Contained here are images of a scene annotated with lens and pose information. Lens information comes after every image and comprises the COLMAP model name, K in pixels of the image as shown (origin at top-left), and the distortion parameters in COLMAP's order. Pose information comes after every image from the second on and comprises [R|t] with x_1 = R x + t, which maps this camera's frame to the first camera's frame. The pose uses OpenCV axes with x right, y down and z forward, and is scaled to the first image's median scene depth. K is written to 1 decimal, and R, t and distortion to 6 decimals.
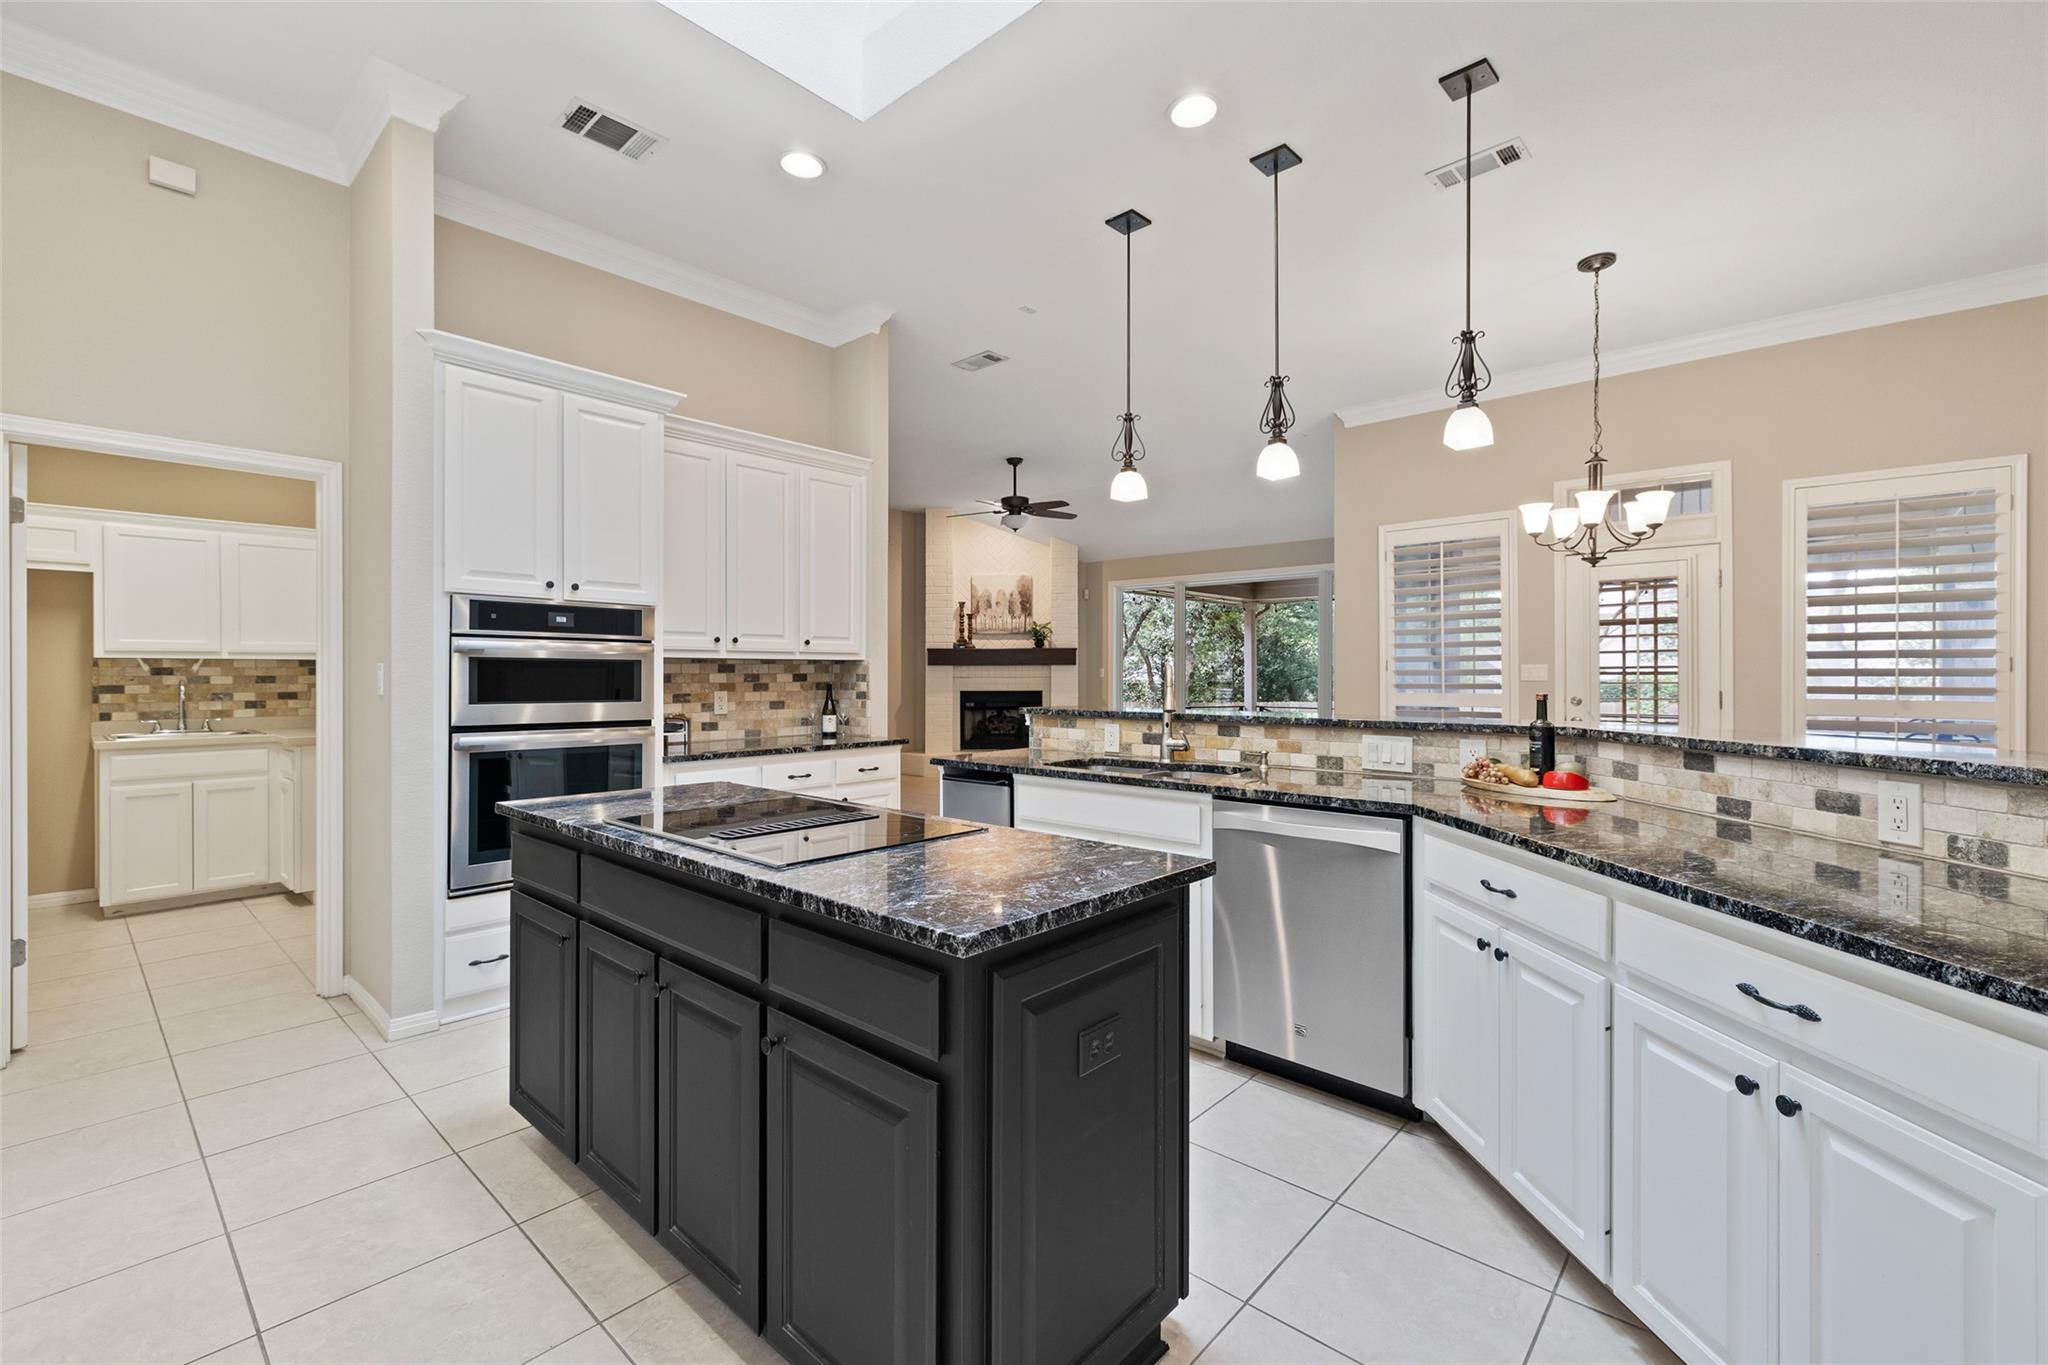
lens RADIAL K [[882.1, 0, 1014.4], [0, 882.1, 670.1], [0, 0, 1]] dist [0.003146, 0.000391]
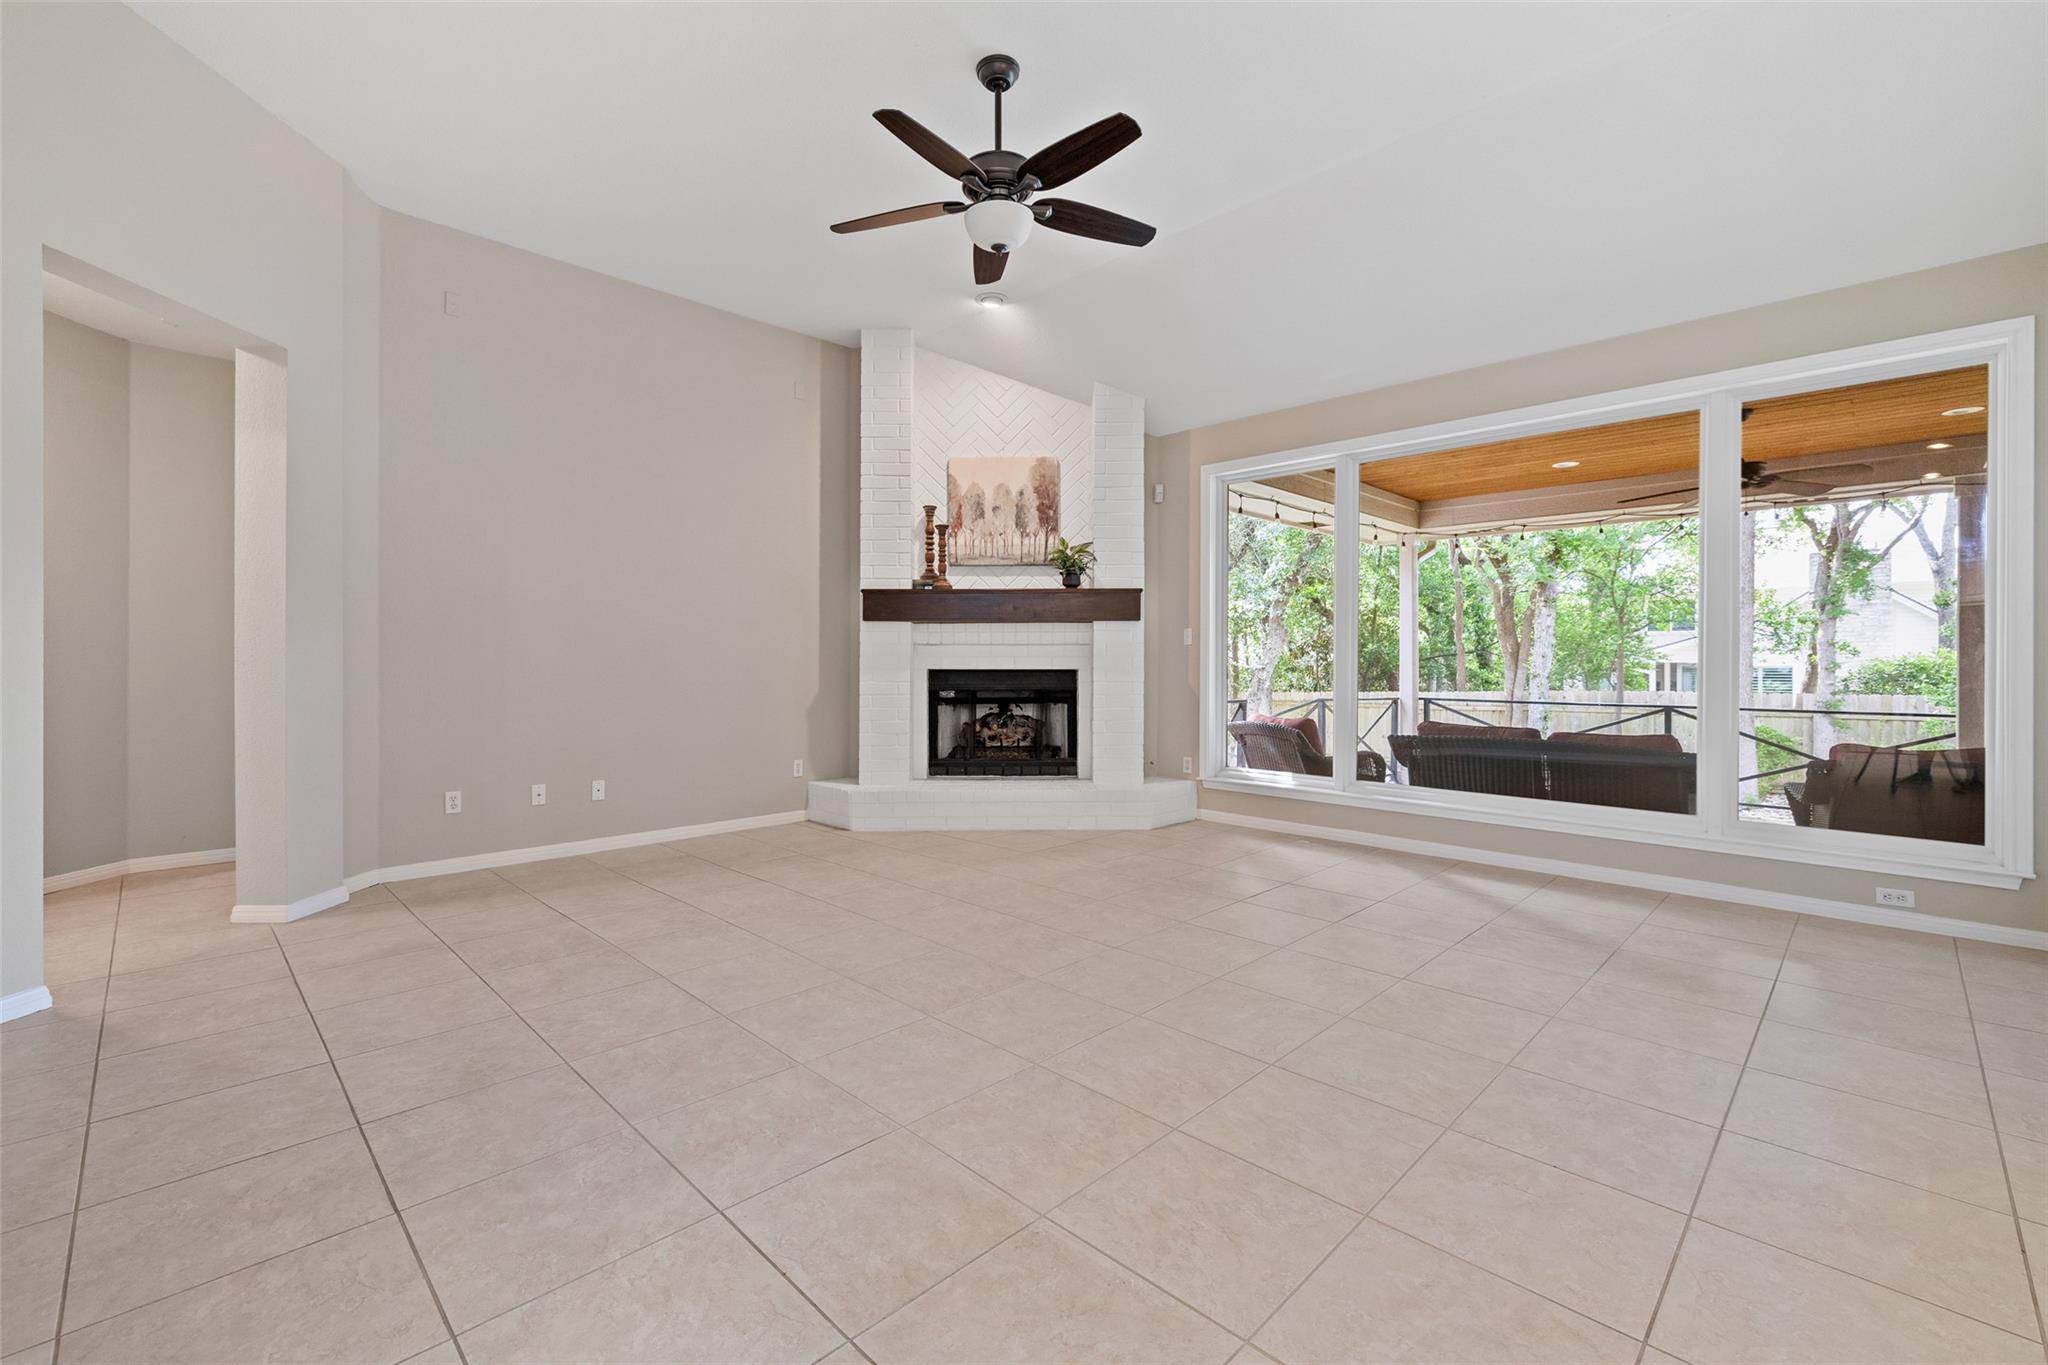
lens RADIAL K [[867.0, 0, 1015.5], [0, 867.0, 670.7], [0, 0, 1]] dist [0.000341, 0.000107]
pose [[0.998768, 0.004290, -0.049444, 0.020536], [-0.003682, 0.999917, 0.012379, 0.018134], [0.049493, -0.012182, 0.998700, 0.471100]]
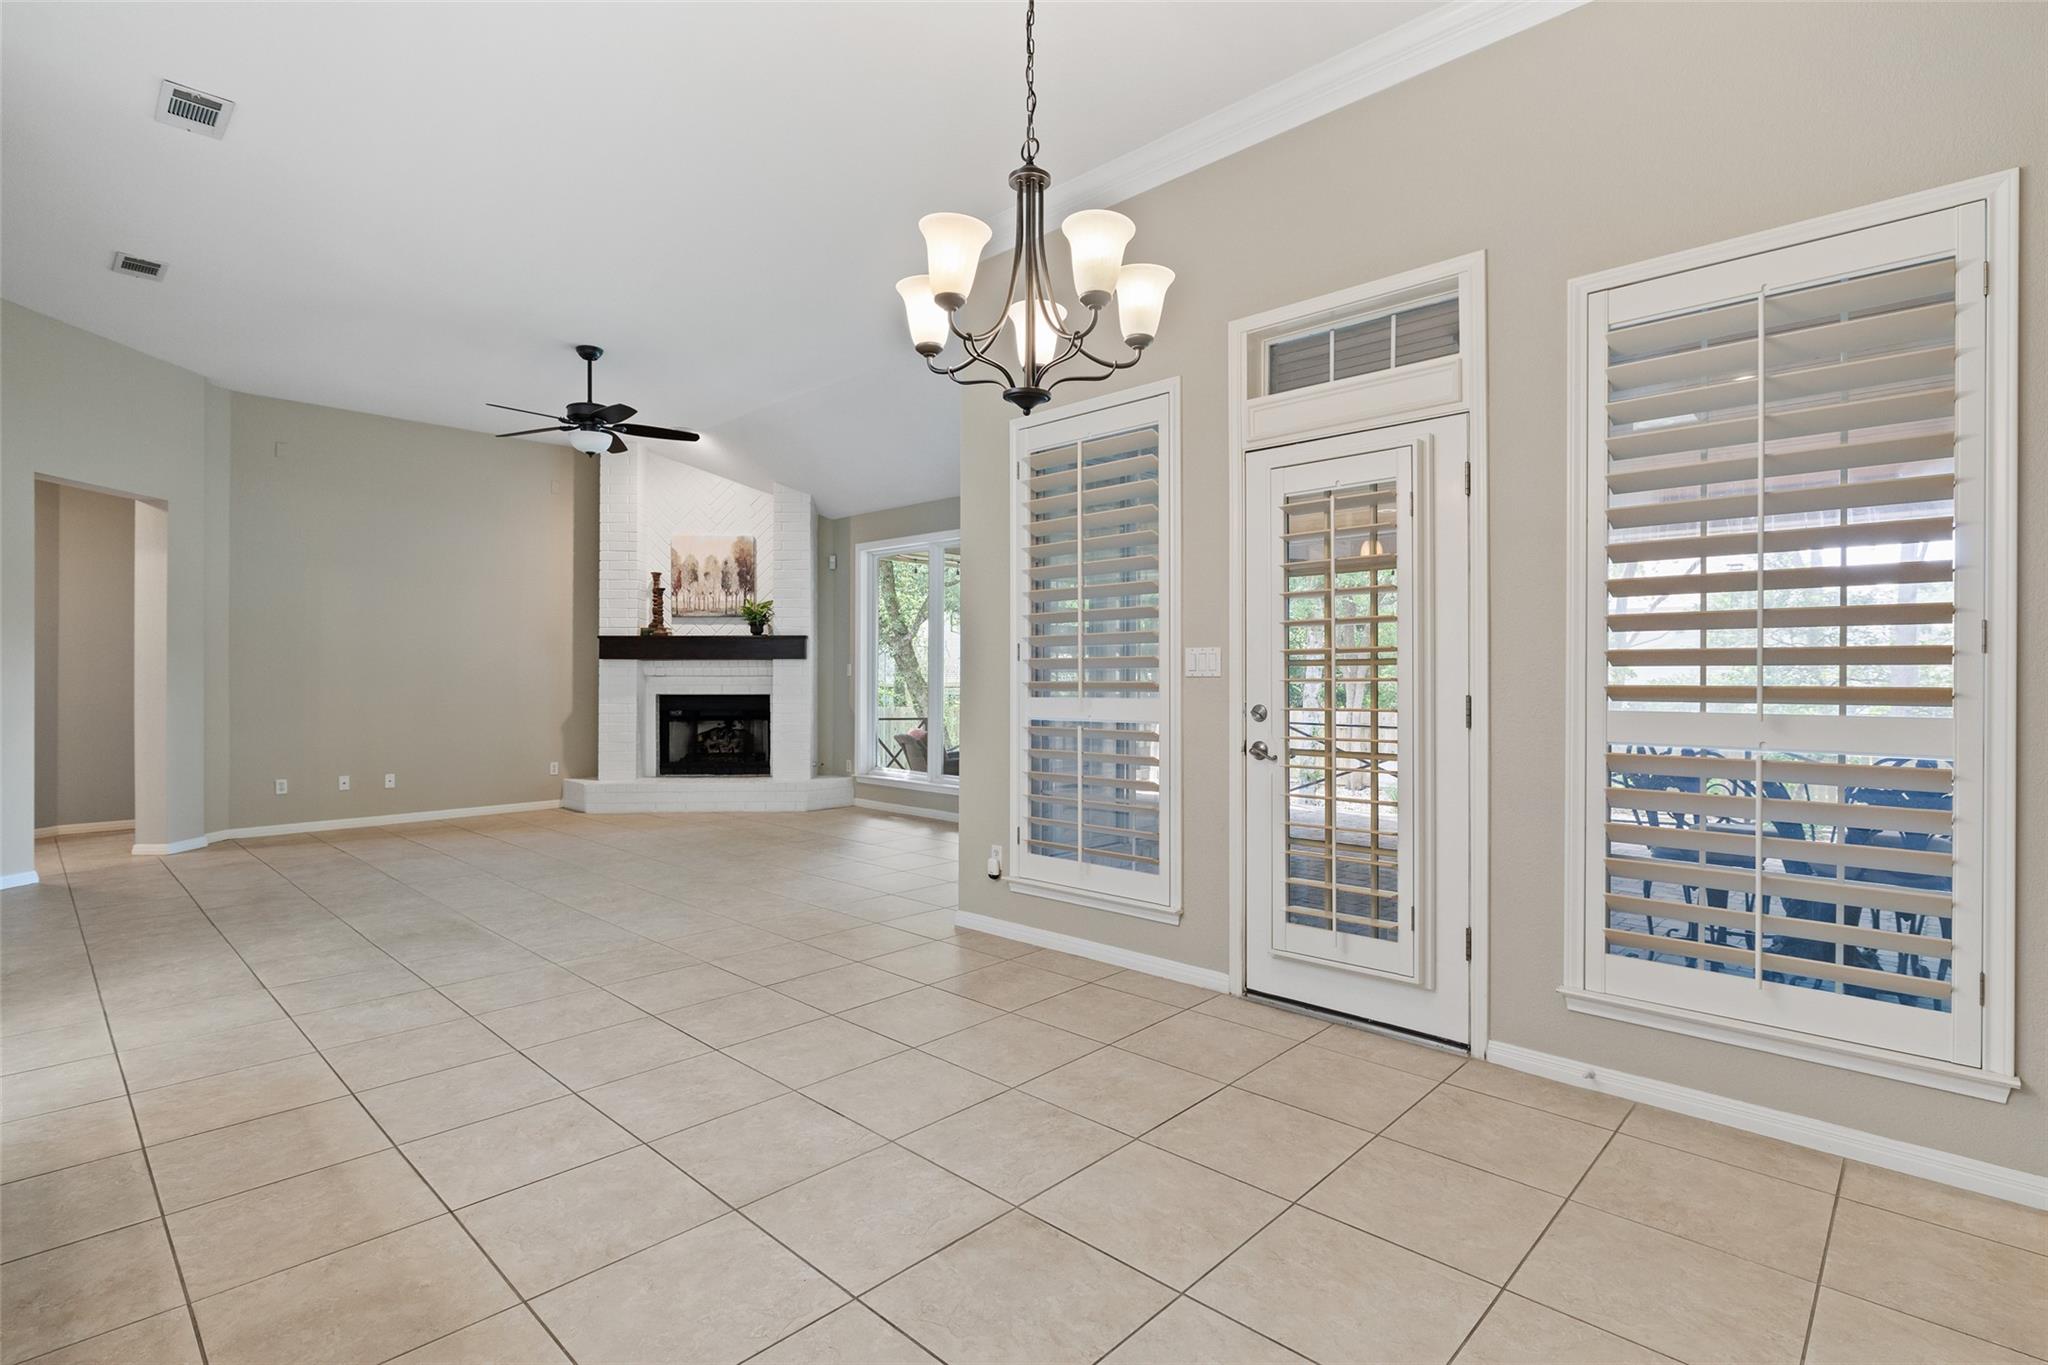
lens RADIAL K [[975.7, 0, 1027.4], [0, 975.7, 683.2], [0, 0, 1]] dist [-0.015631, 0.009025]
pose [[0.999738, 0.003349, -0.022632, 0.268705], [-0.003139, 0.999951, 0.009349, 0.006080], [0.022662, -0.009275, 0.999700, 0.203740]]
